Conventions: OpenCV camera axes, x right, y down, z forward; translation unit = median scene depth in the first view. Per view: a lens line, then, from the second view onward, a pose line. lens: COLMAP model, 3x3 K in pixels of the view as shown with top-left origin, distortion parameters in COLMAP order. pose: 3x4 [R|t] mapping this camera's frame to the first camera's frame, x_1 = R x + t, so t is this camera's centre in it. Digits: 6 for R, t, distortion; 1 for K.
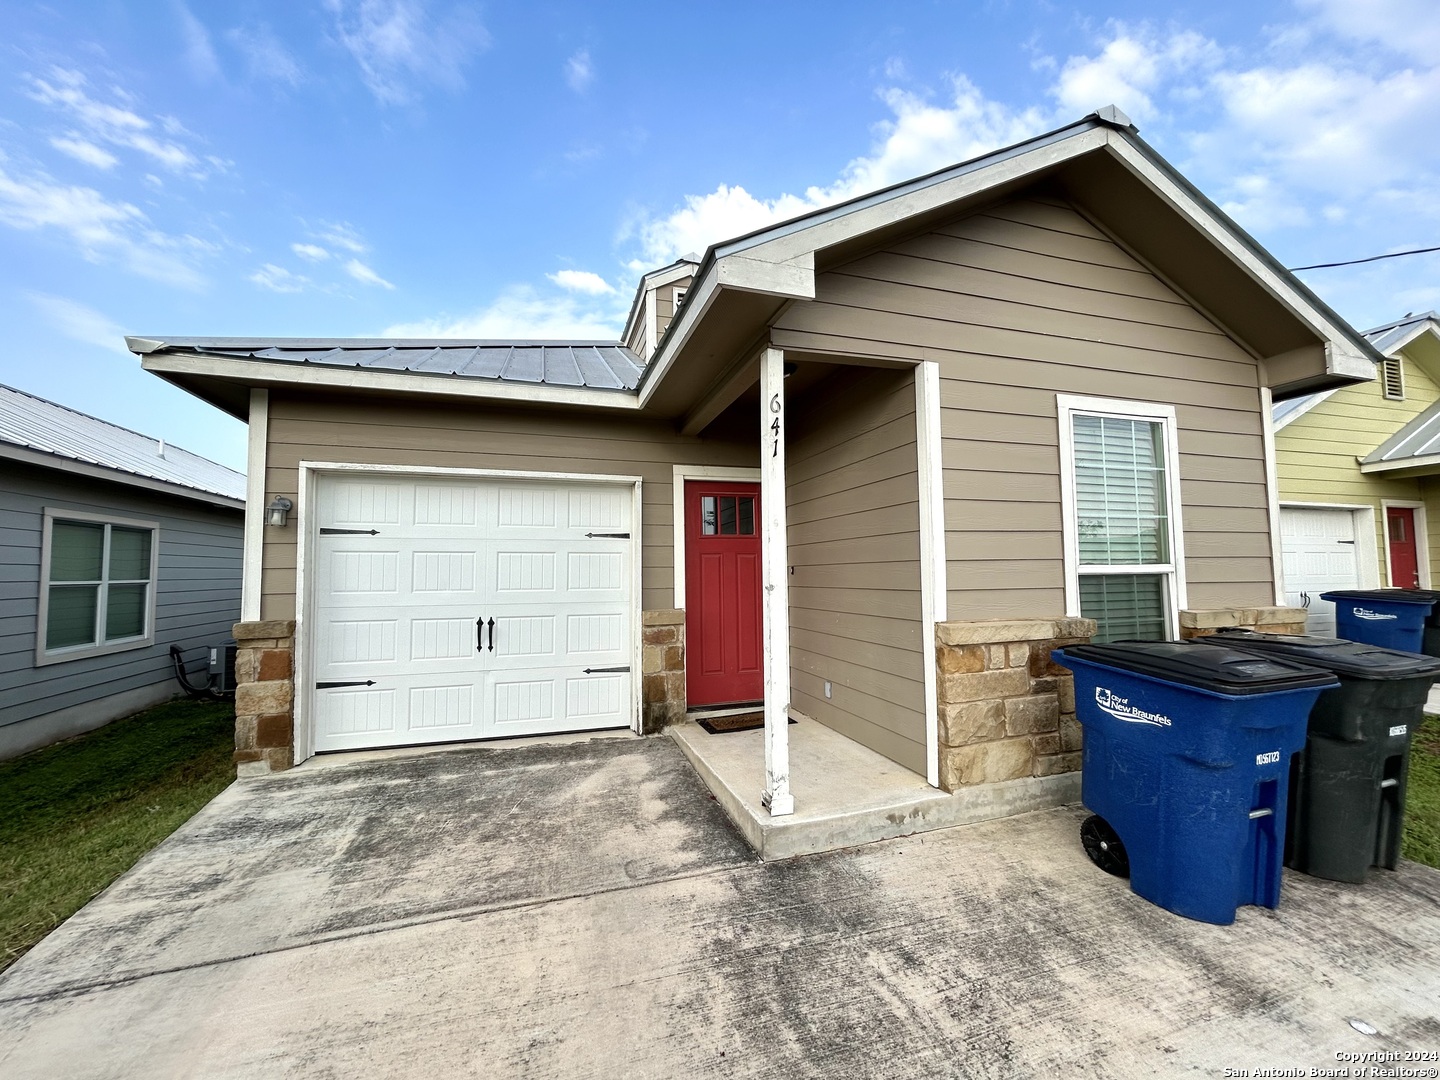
lens RADIAL K [[579.6, 0, 720.0], [0, 579.6, 540.0], [0, 0, 1]] dist [0.001762, -0.001085]
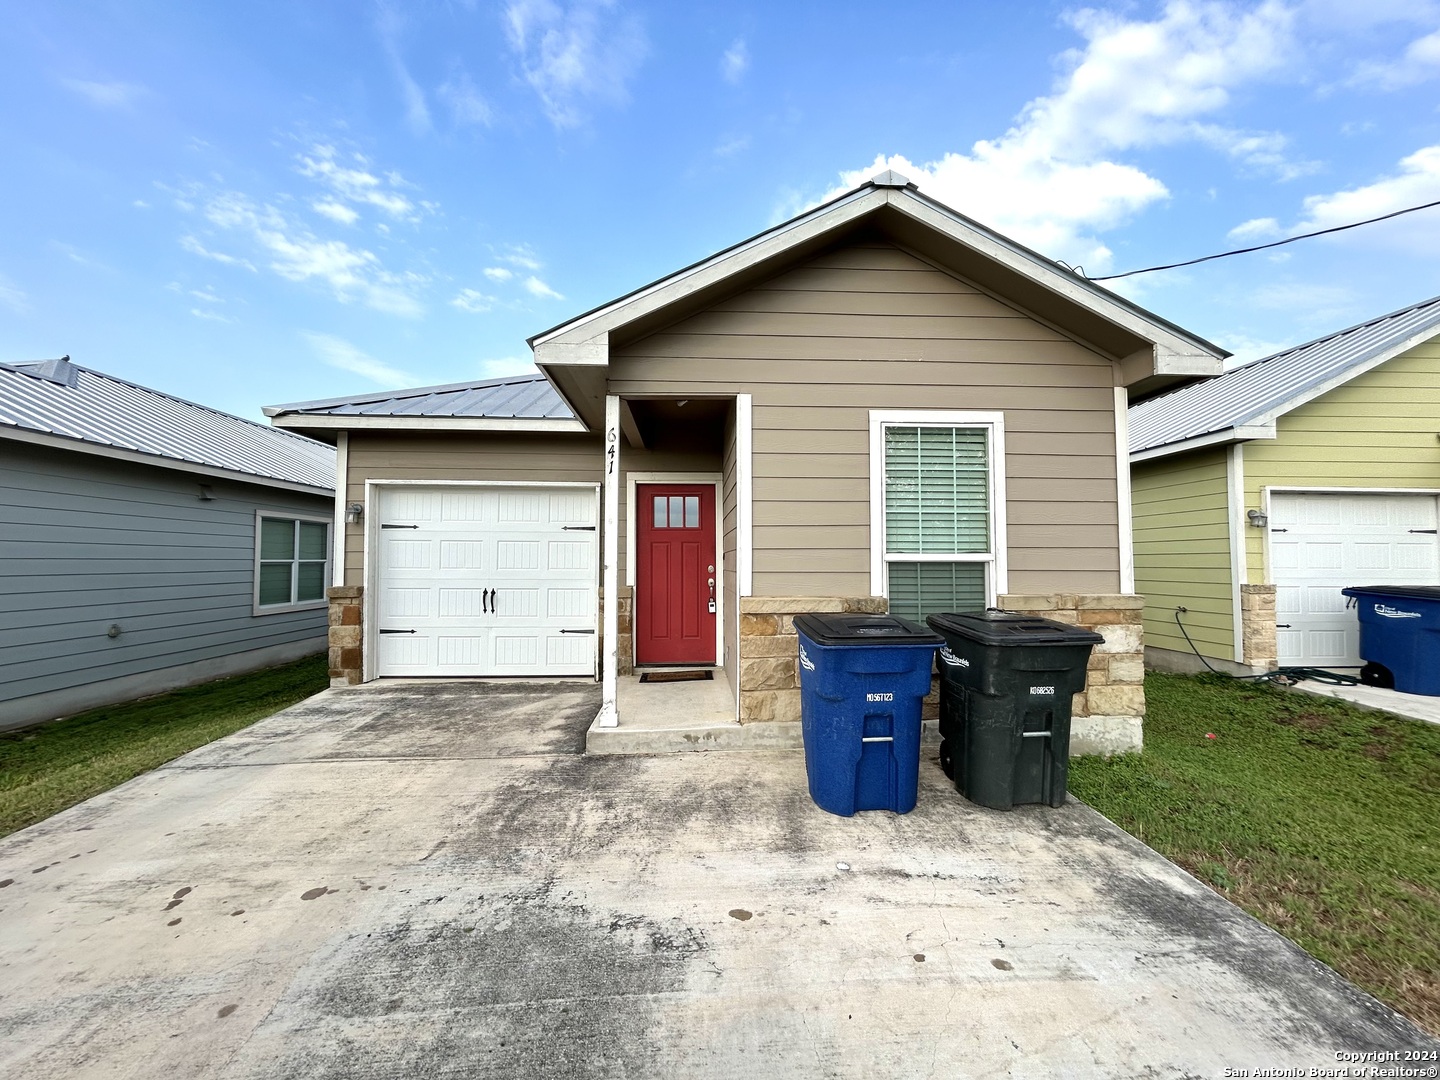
lens RADIAL K [[586.3, 0, 727.9], [0, 586.3, 540.1], [0, 0, 1]] dist [-0.002967, 0.000645]
pose [[0.968797, 0.002354, -0.247846, 0.568856], [0.002817, 0.999786, 0.020509, -0.009158], [0.247841, -0.020567, 0.968582, -0.234863]]
